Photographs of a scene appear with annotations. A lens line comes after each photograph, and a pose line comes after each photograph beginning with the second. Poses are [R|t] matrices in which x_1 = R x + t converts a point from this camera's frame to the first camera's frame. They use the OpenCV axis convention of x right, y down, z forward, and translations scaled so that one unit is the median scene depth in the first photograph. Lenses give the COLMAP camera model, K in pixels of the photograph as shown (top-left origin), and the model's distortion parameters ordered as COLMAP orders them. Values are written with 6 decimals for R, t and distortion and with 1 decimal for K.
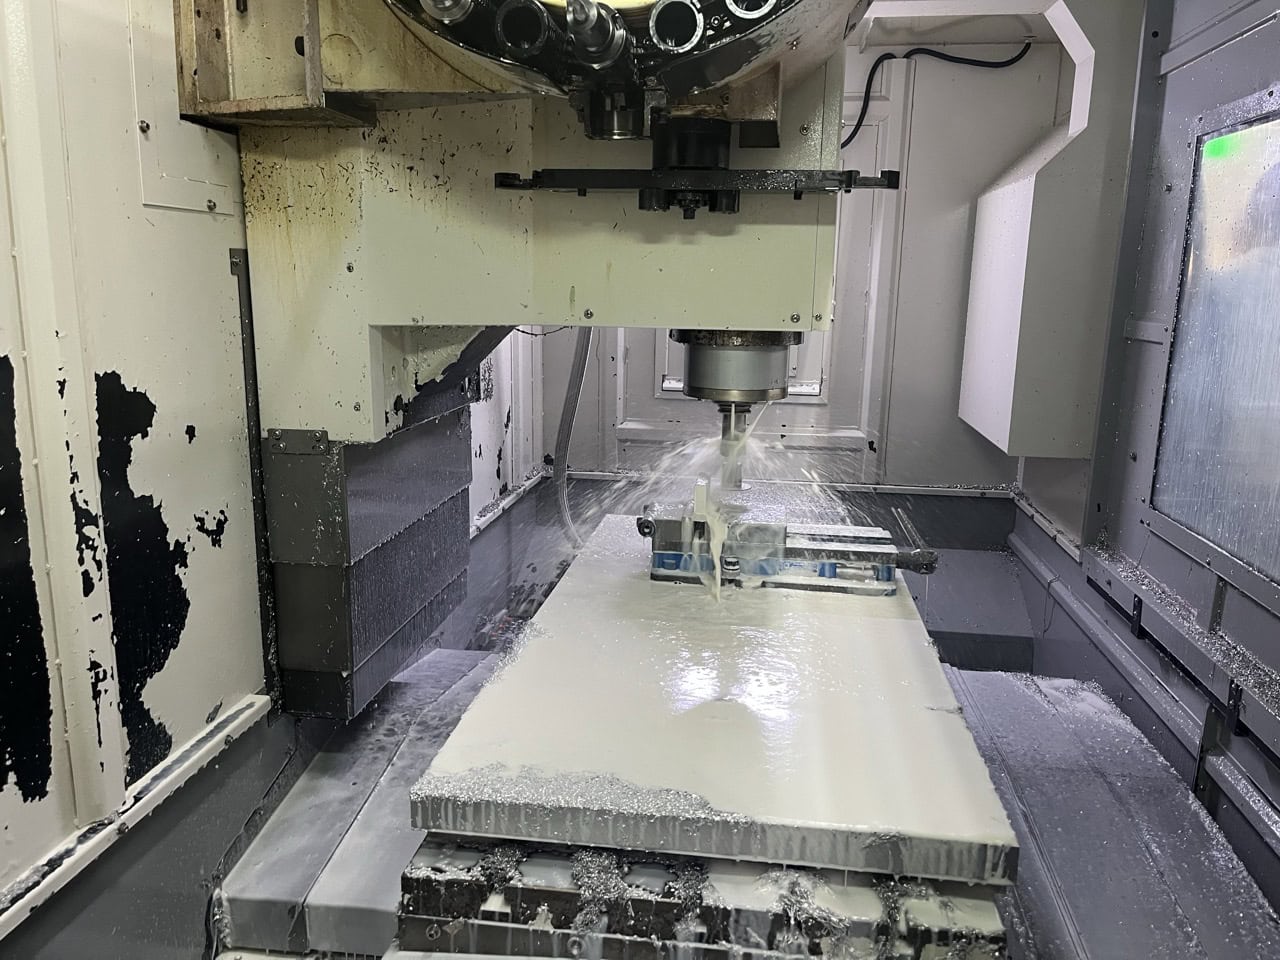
lens RADIAL K [[973.8, 0, 640.0], [0, 973.8, 480.0], [0, 0, 1]] dist [0.095134, -0.129107]
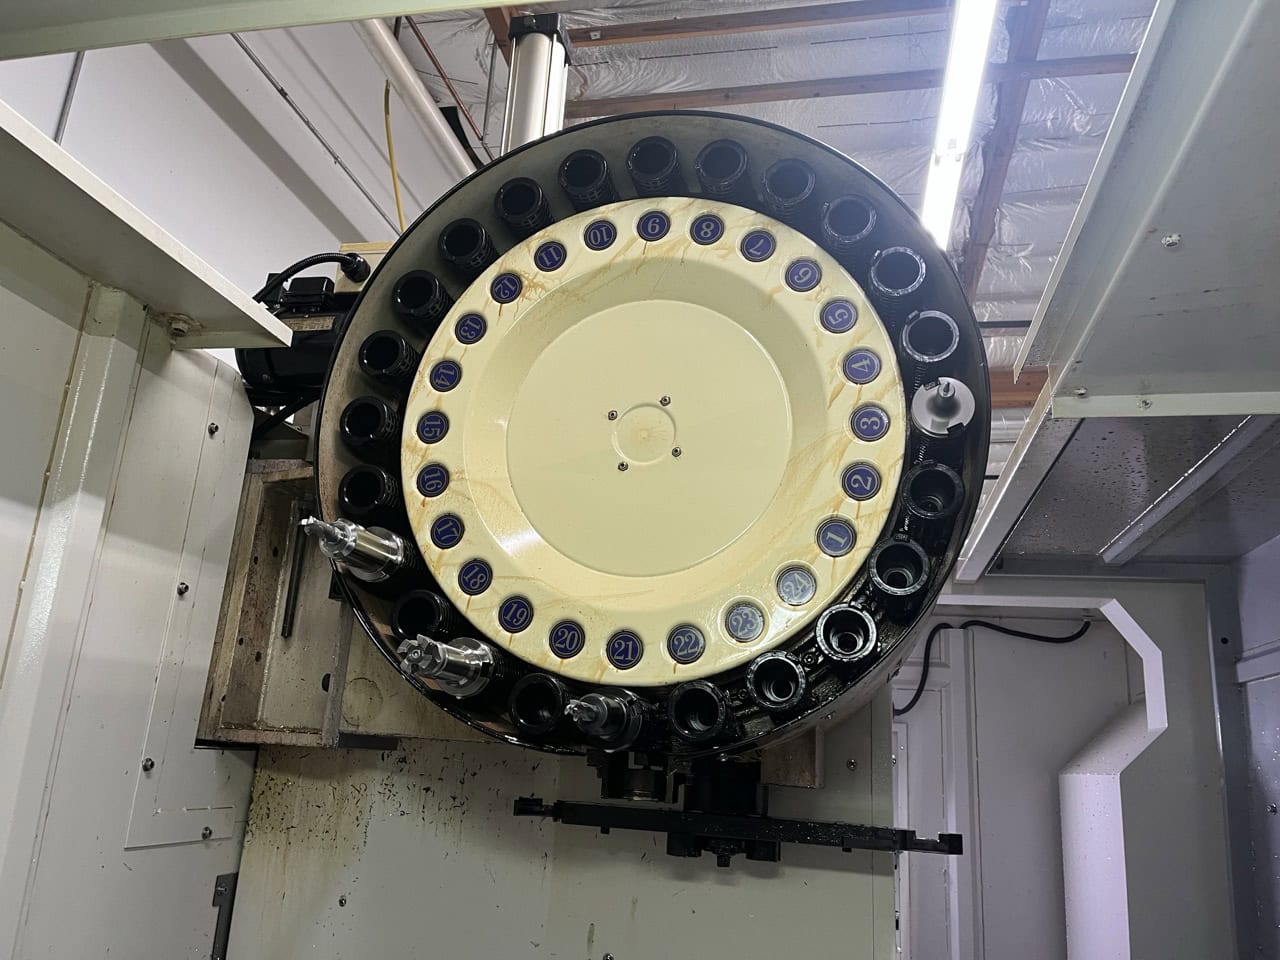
lens RADIAL K [[973.2, 0, 623.7], [0, 973.2, 475.5], [0, 0, 1]] dist [0.073331, -0.103386]
pose [[0.995142, 0.024604, -0.095329, 0.036496], [-0.066424, 0.882475, -0.465645, -0.160162], [0.072669, 0.469715, 0.879822, 0.050148]]
